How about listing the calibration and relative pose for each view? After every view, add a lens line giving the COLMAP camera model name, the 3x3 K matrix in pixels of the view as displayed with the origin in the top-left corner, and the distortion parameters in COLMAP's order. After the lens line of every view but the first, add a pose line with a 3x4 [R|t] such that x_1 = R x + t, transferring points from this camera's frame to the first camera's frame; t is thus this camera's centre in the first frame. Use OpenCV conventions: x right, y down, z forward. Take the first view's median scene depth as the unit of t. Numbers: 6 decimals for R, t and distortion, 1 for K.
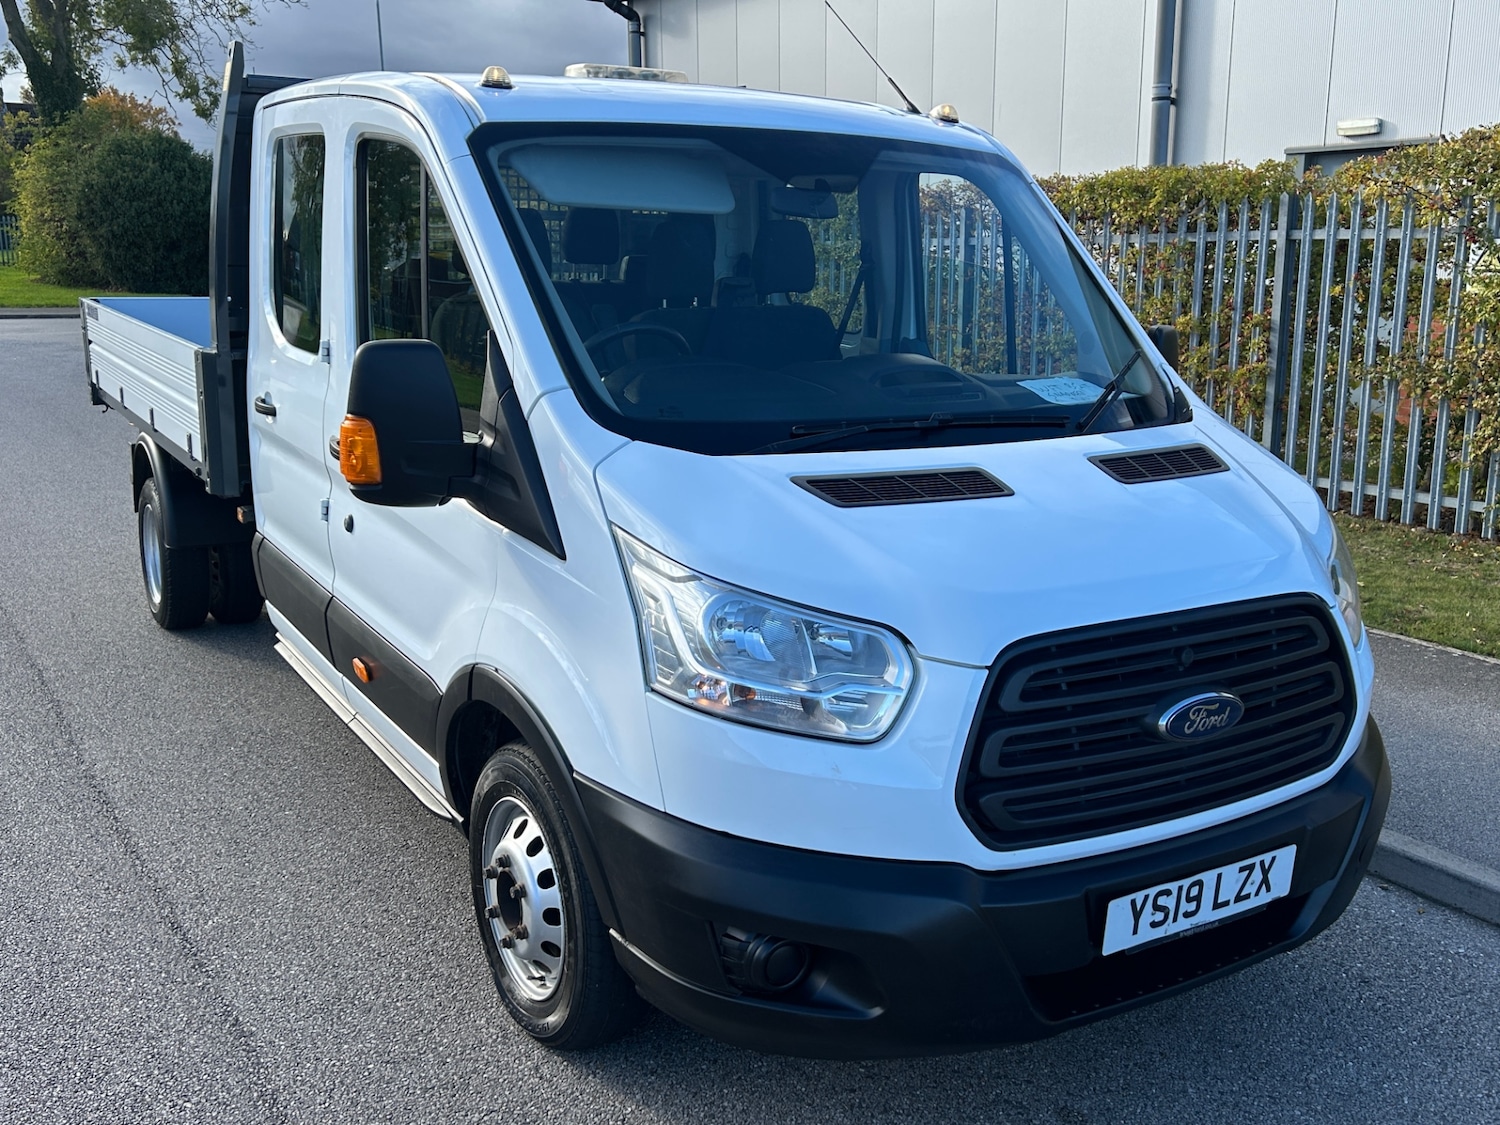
lens RADIAL K [[1495.8, 0, 749.9], [0, 1495.8, 562.0], [0, 0, 1]] dist [0.028908, 0.011244]
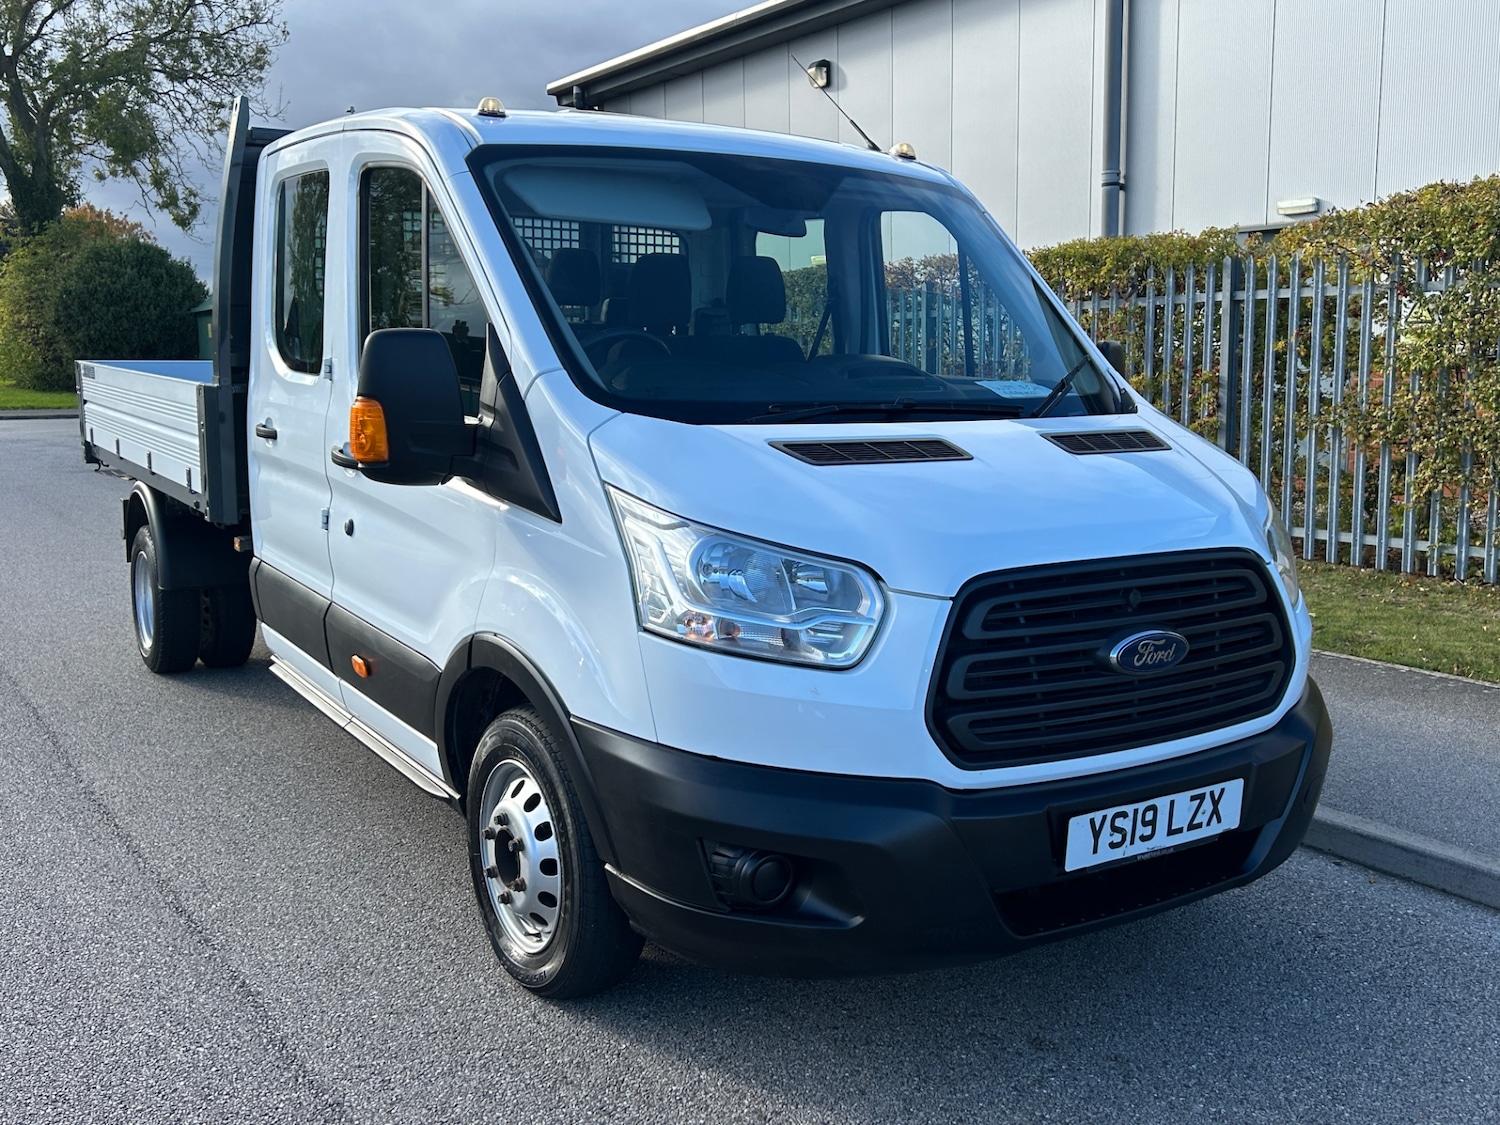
lens RADIAL K [[1507.7, 0, 749.5], [0, 1507.7, 562.2], [0, 0, 1]] dist [0.048429, -0.022621]
pose [[0.999703, -0.013213, 0.020485, -0.007894], [0.014837, 0.996580, -0.081288, 0.093844], [-0.019341, 0.081568, 0.996480, -0.069774]]
